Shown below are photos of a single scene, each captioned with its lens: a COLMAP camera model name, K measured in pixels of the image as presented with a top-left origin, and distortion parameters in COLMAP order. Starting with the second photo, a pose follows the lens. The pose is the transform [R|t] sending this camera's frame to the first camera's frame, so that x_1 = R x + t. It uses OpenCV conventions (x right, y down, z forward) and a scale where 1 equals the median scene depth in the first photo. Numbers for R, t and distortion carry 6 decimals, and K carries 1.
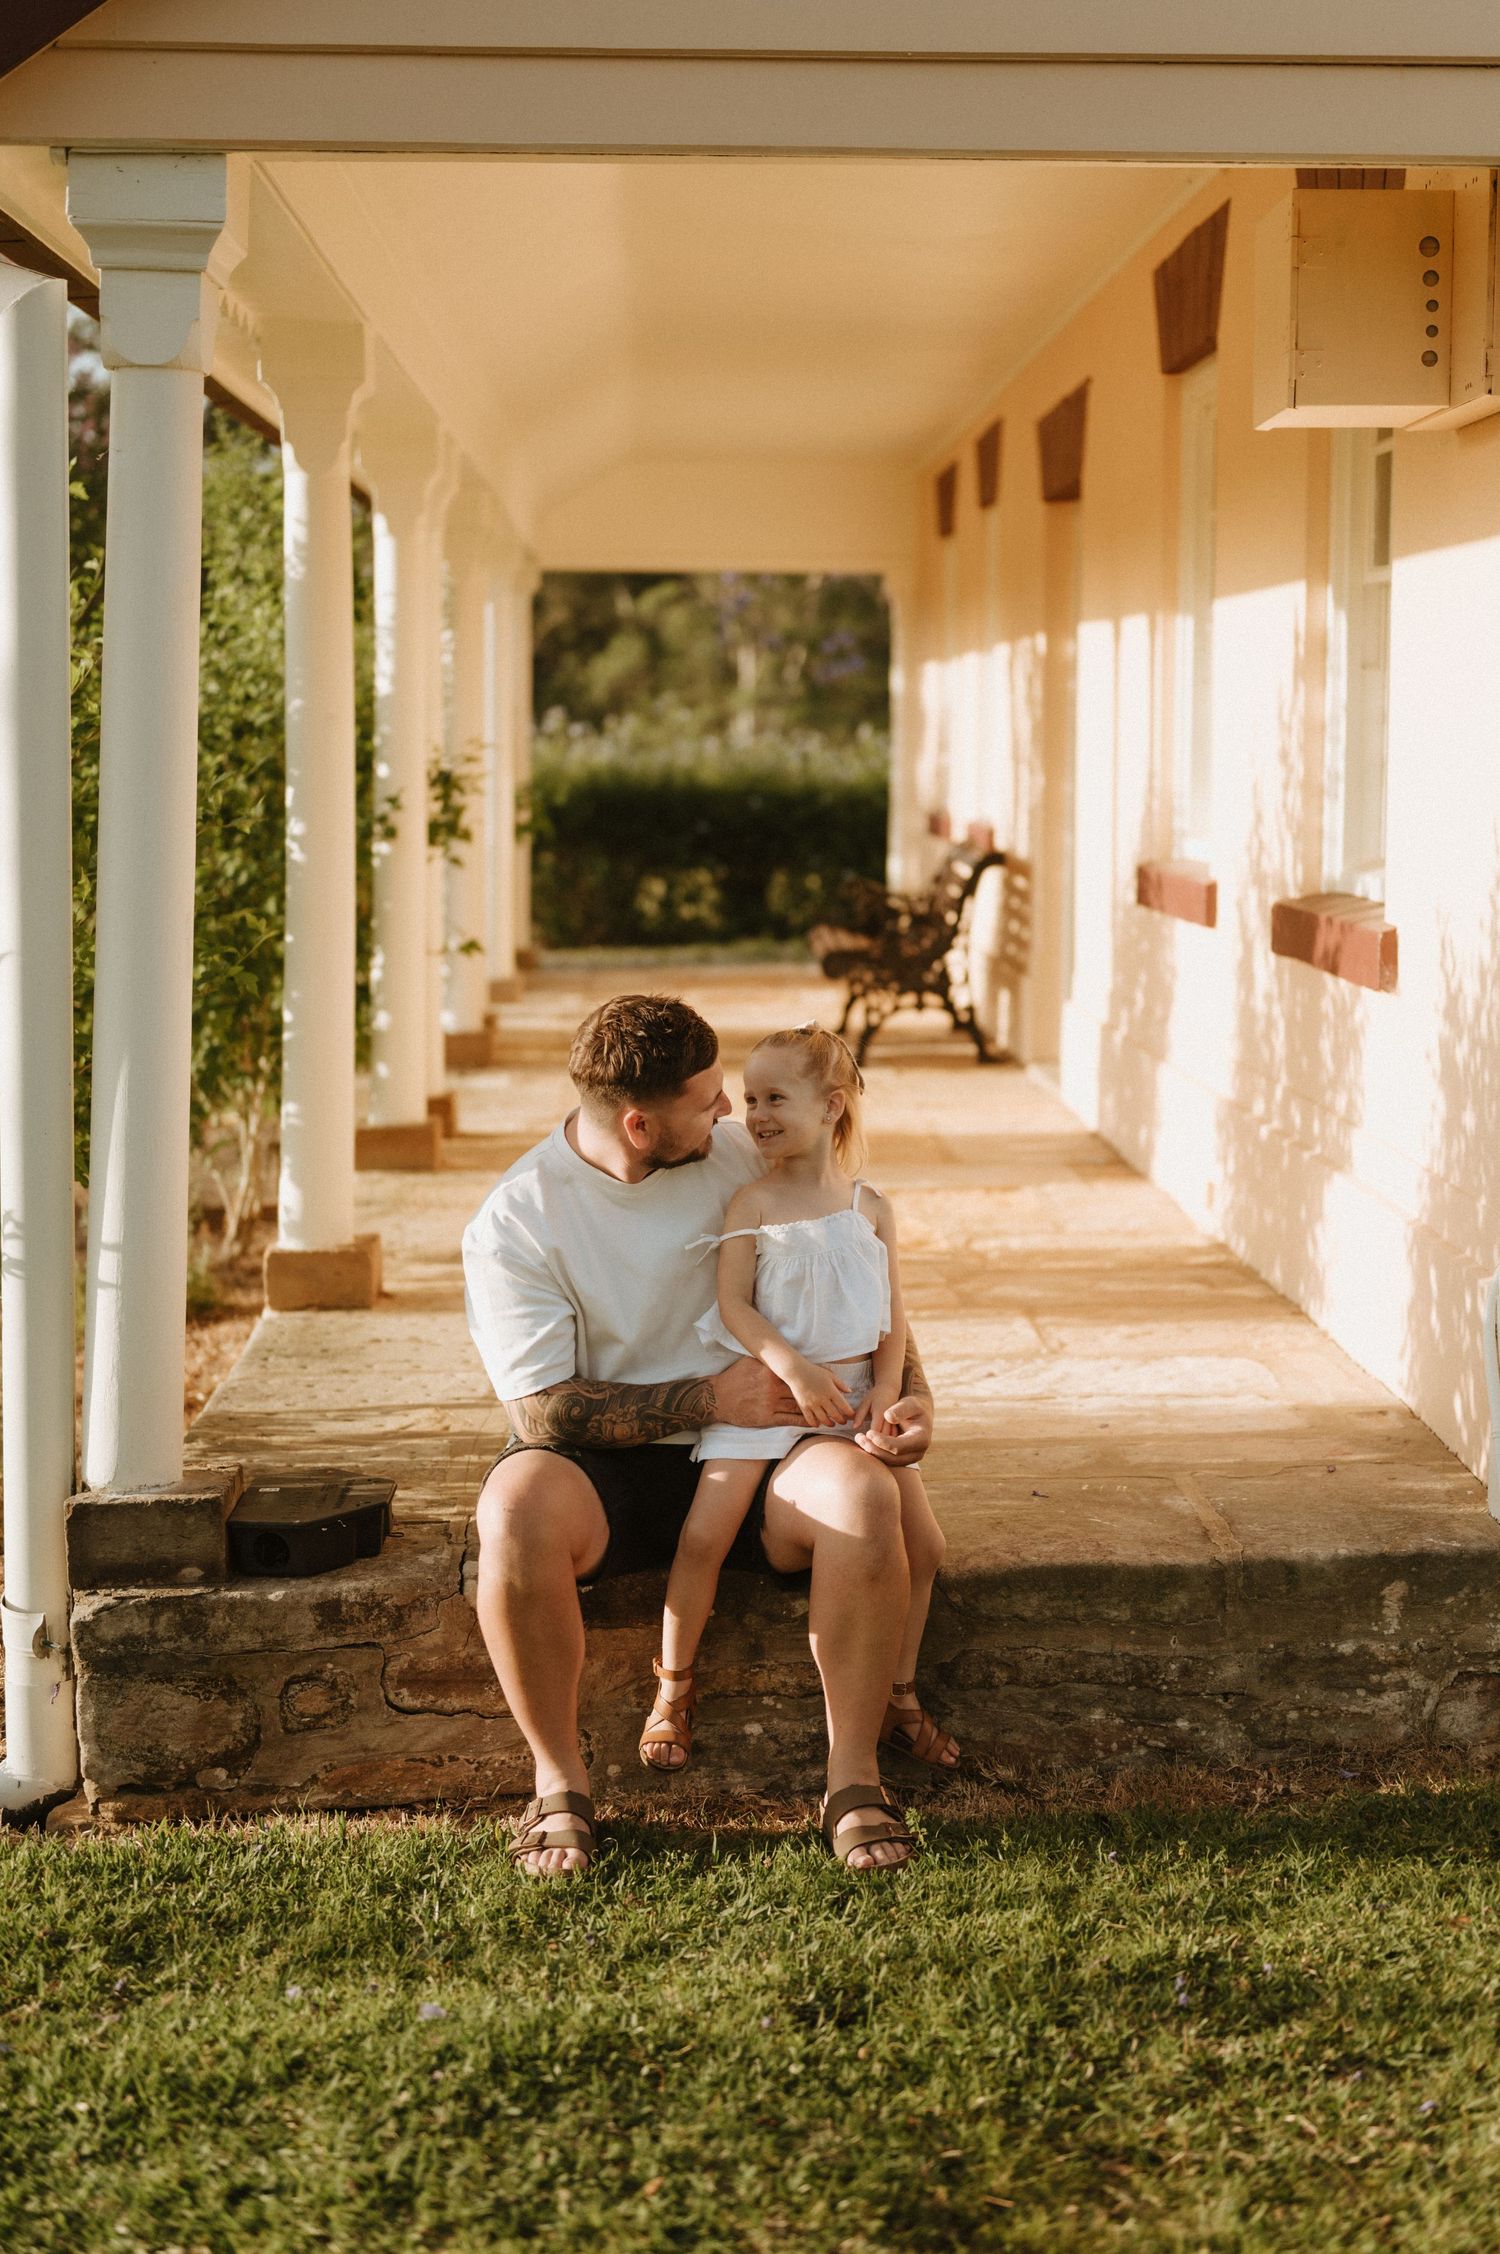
lens RADIAL K [[3134.8, 0, 691.8], [0, 3134.8, 1123.7], [0, 0, 1]] dist [0.019824, -0.088974]
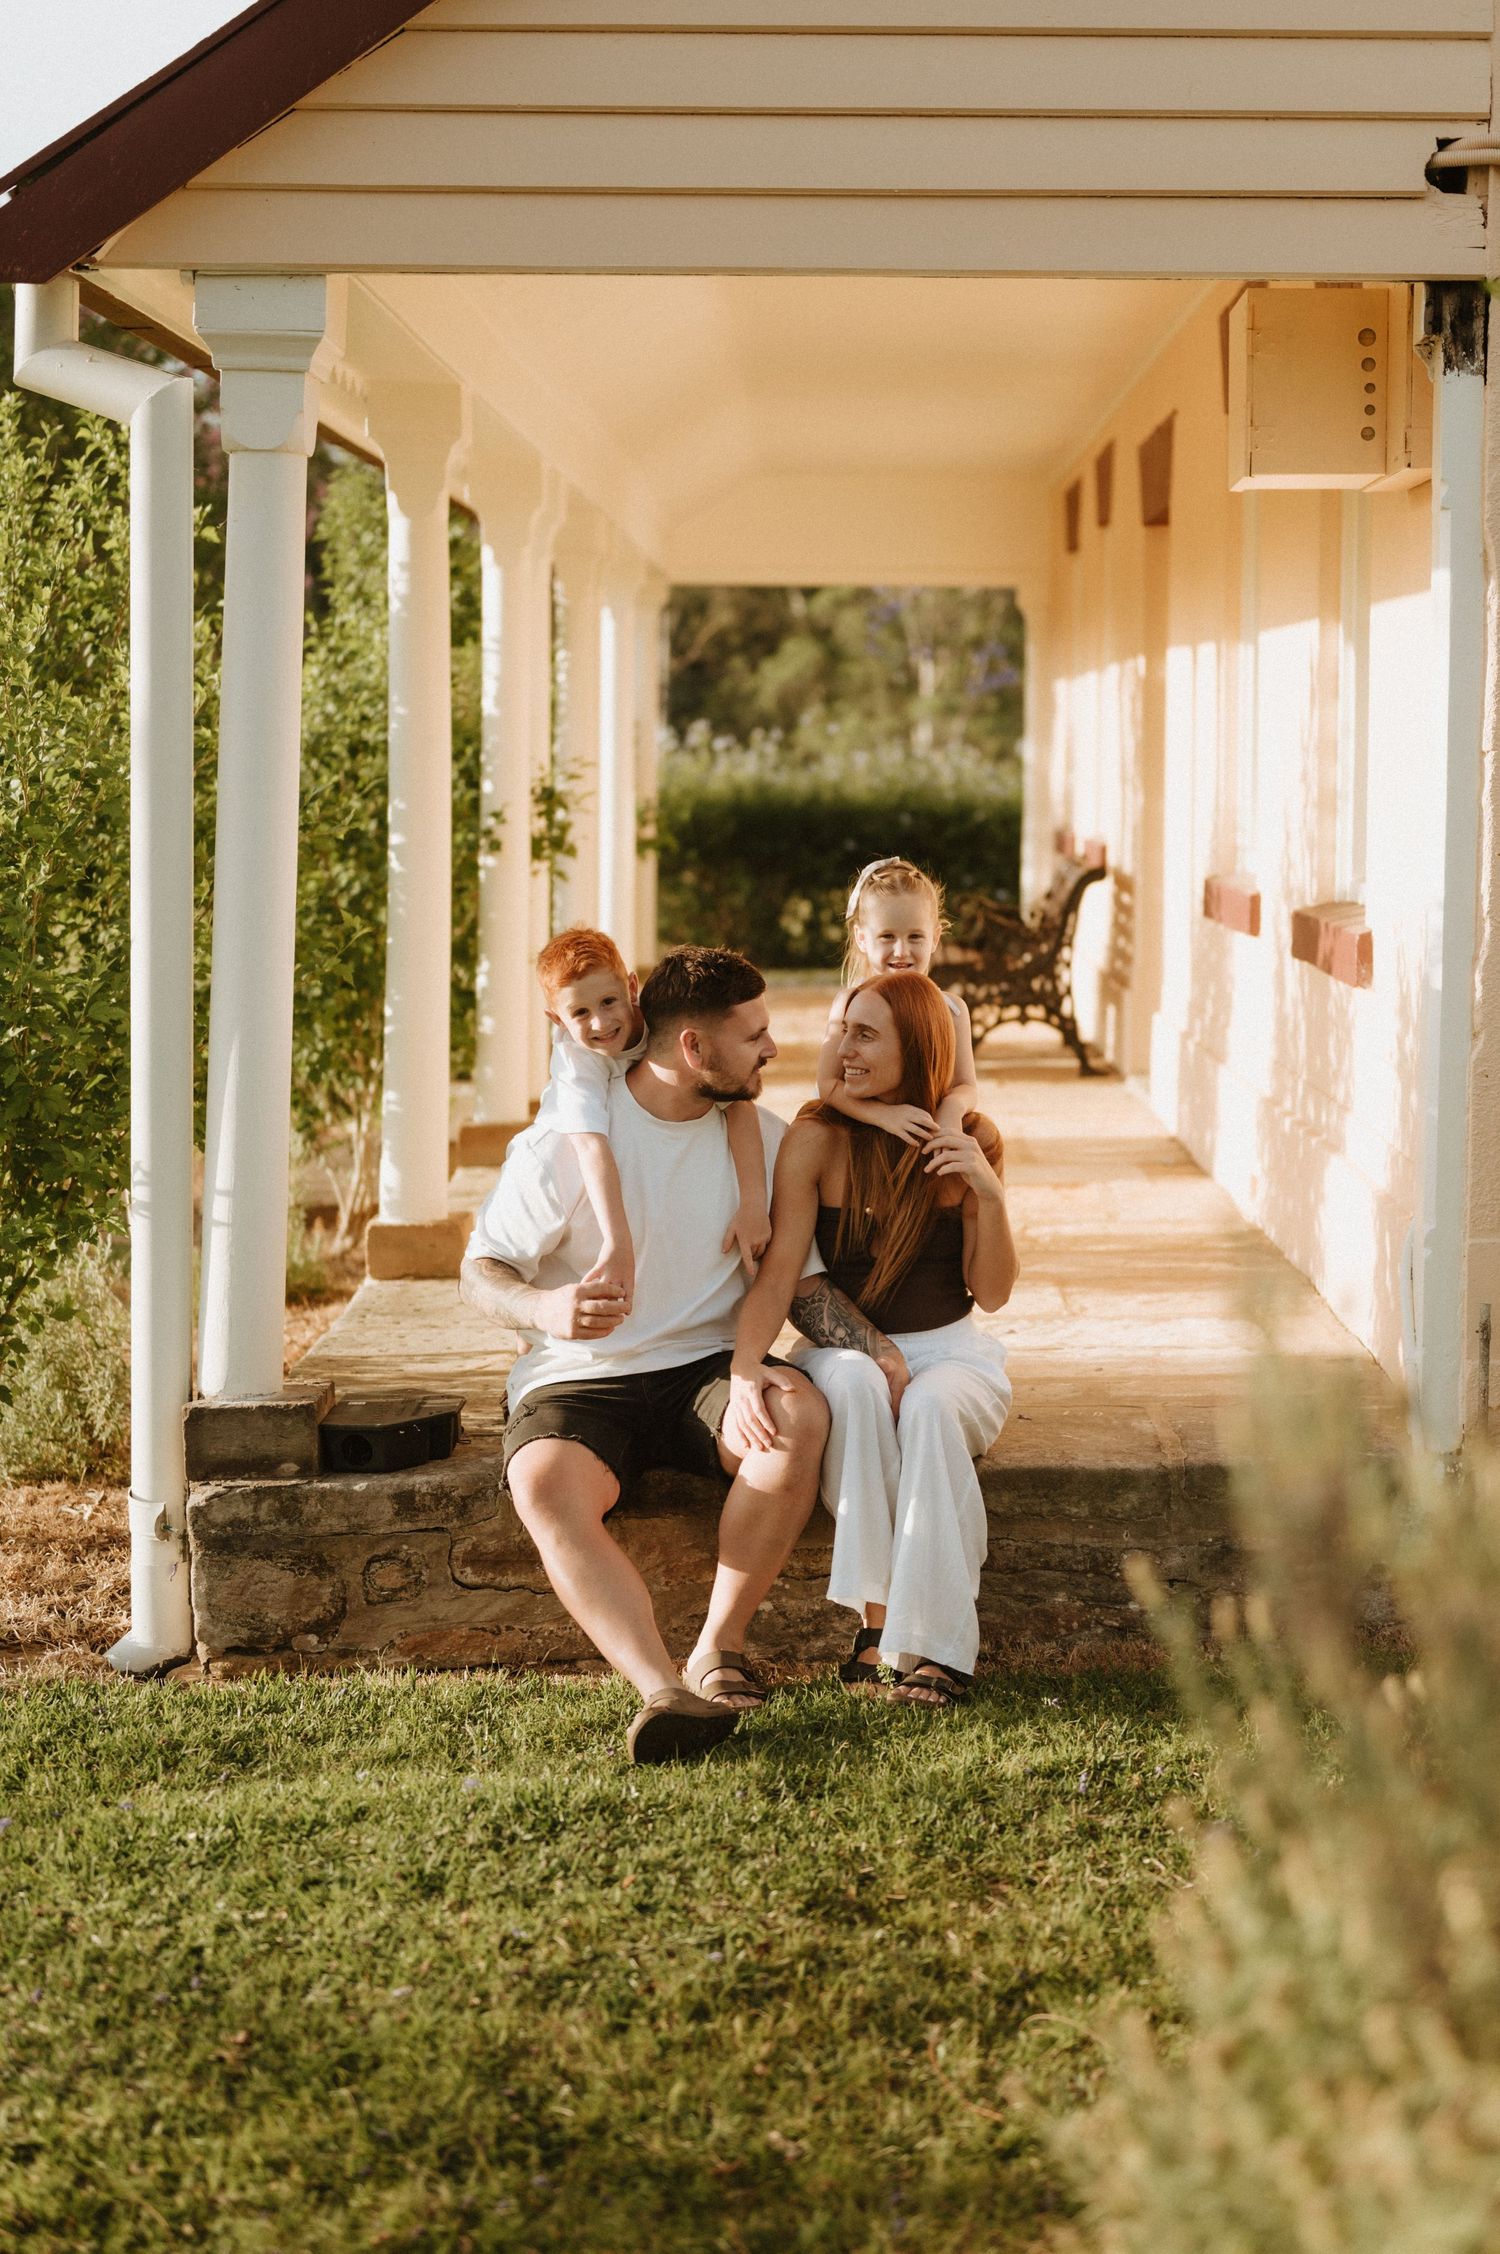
lens RADIAL K [[3436.2, 0, 750.0], [0, 3436.2, 1127.0], [0, 0, 1]] dist [0.000640, -0.043438]
pose [[0.999362, 0.005786, -0.035239, 0.058015], [-0.006254, 0.999894, -0.013175, 0.030926], [0.035159, 0.013387, 0.999292, -0.284096]]
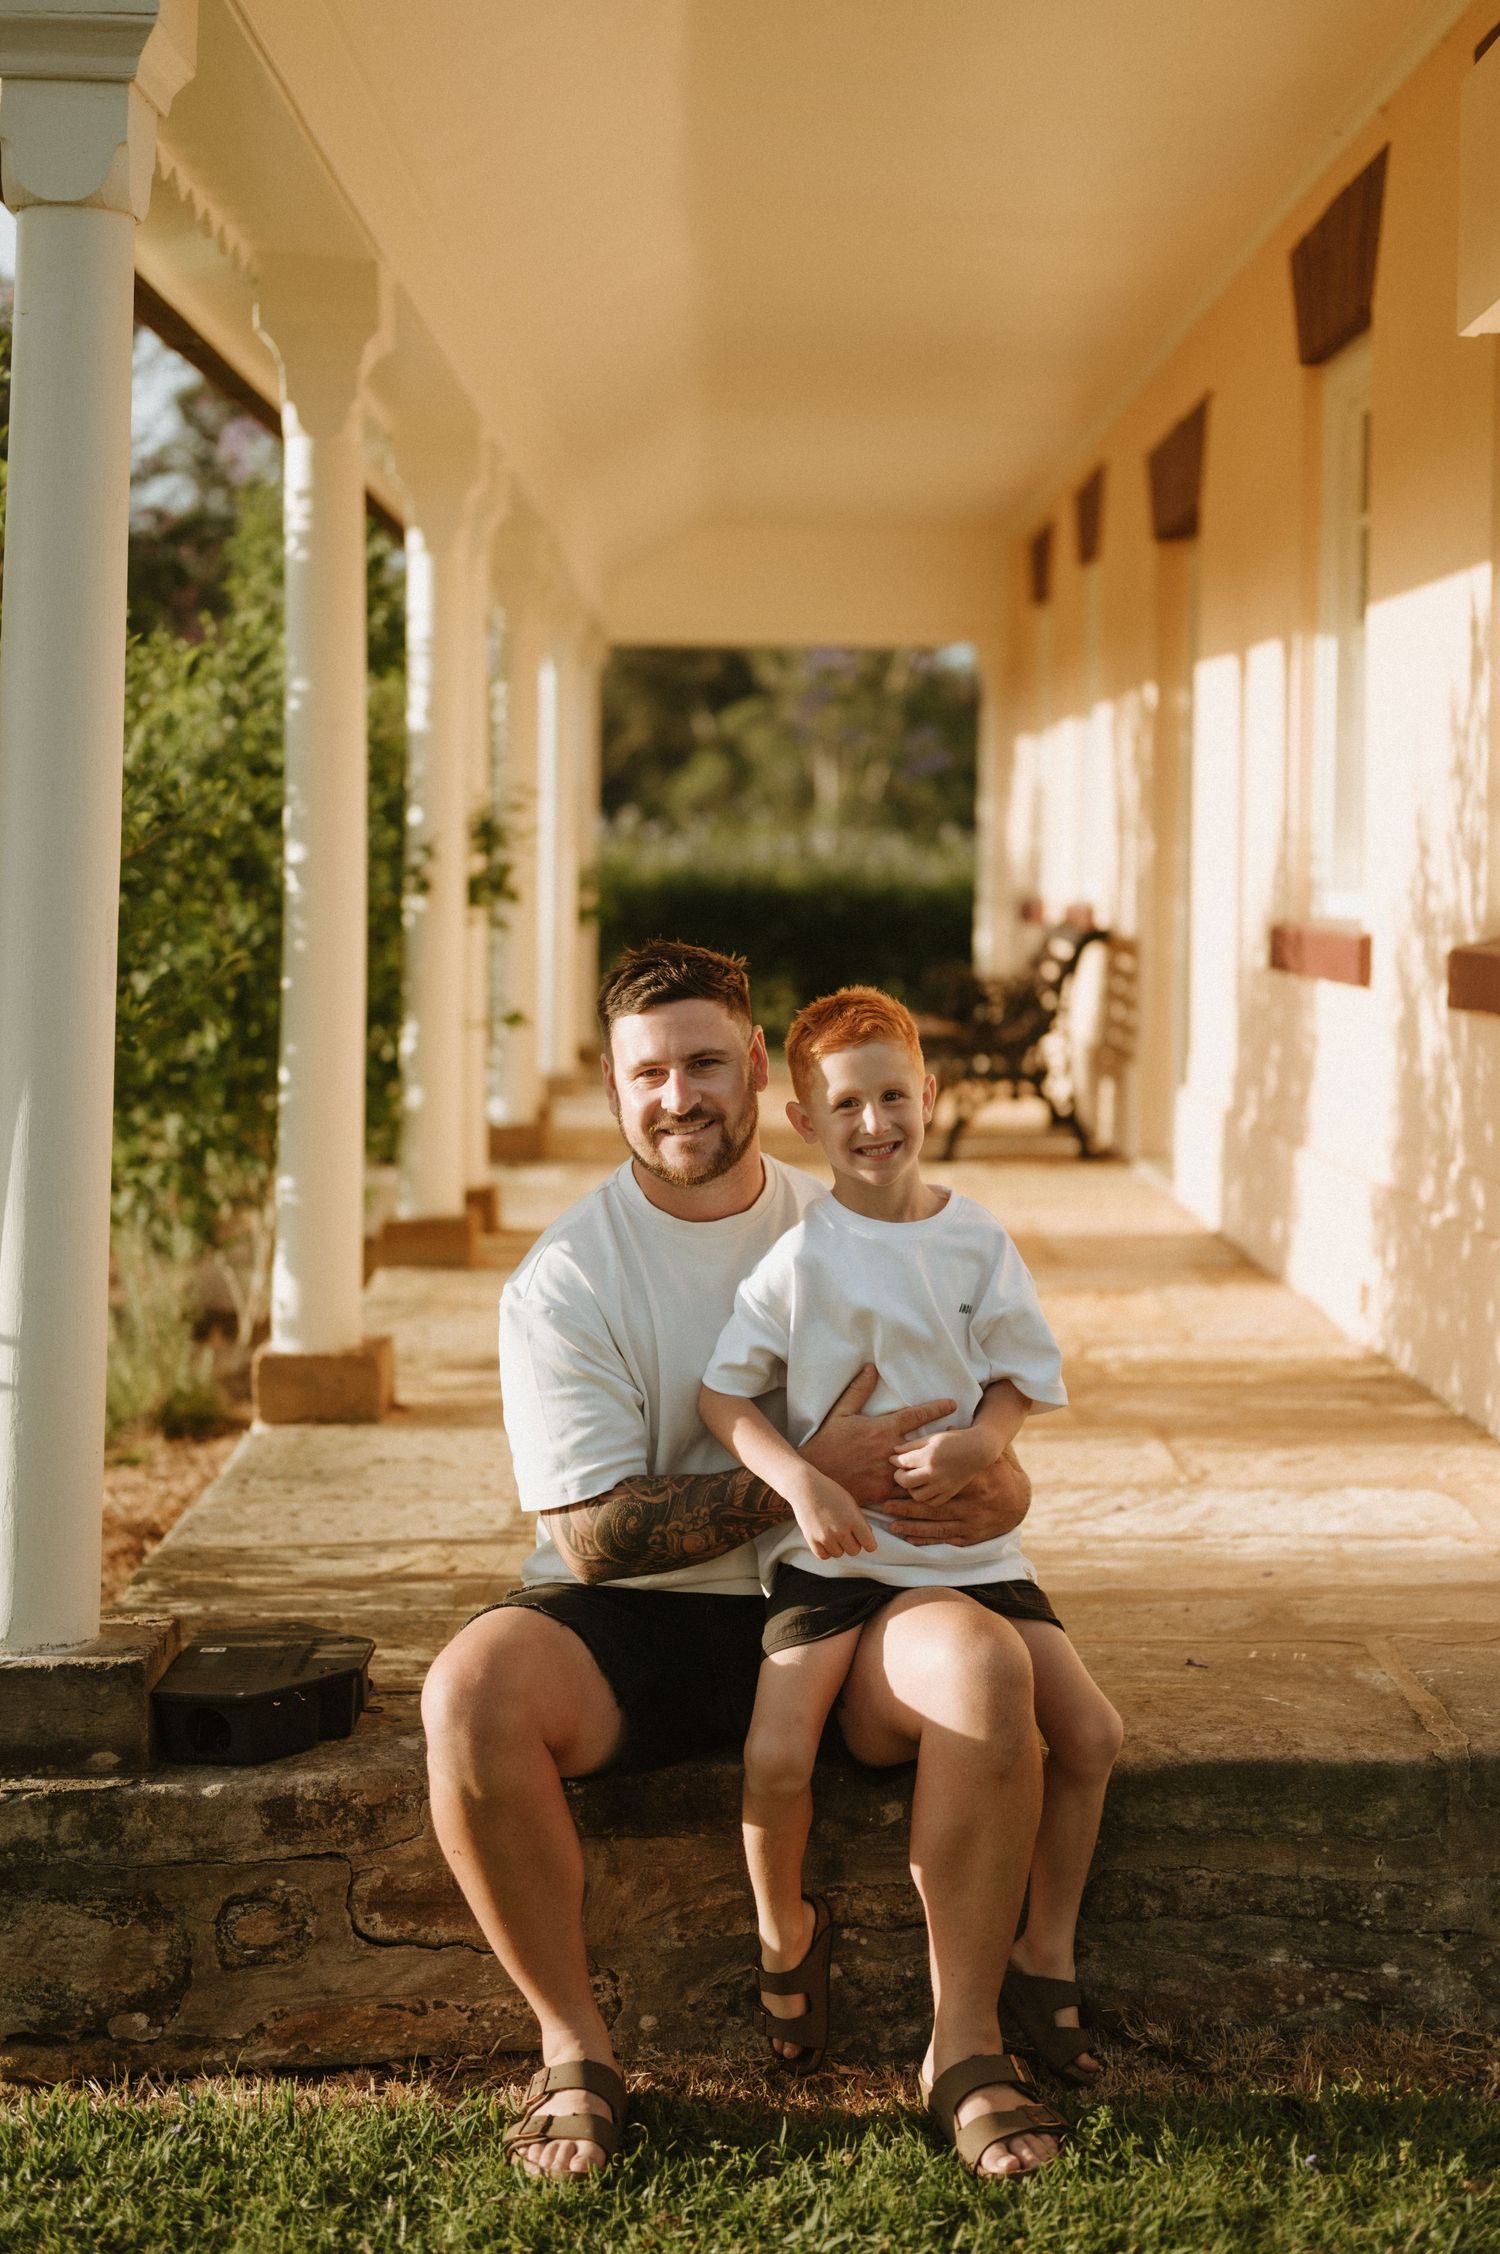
lens RADIAL K [[3134.8, 0, 691.8], [0, 3134.8, 1123.7], [0, 0, 1]] dist [0.019824, -0.088974]
pose [[0.999678, 0.005433, -0.024772, 0.003746], [-0.006395, 0.999221, -0.038943, 0.015613], [0.024541, 0.039089, 0.998934, 0.222083]]
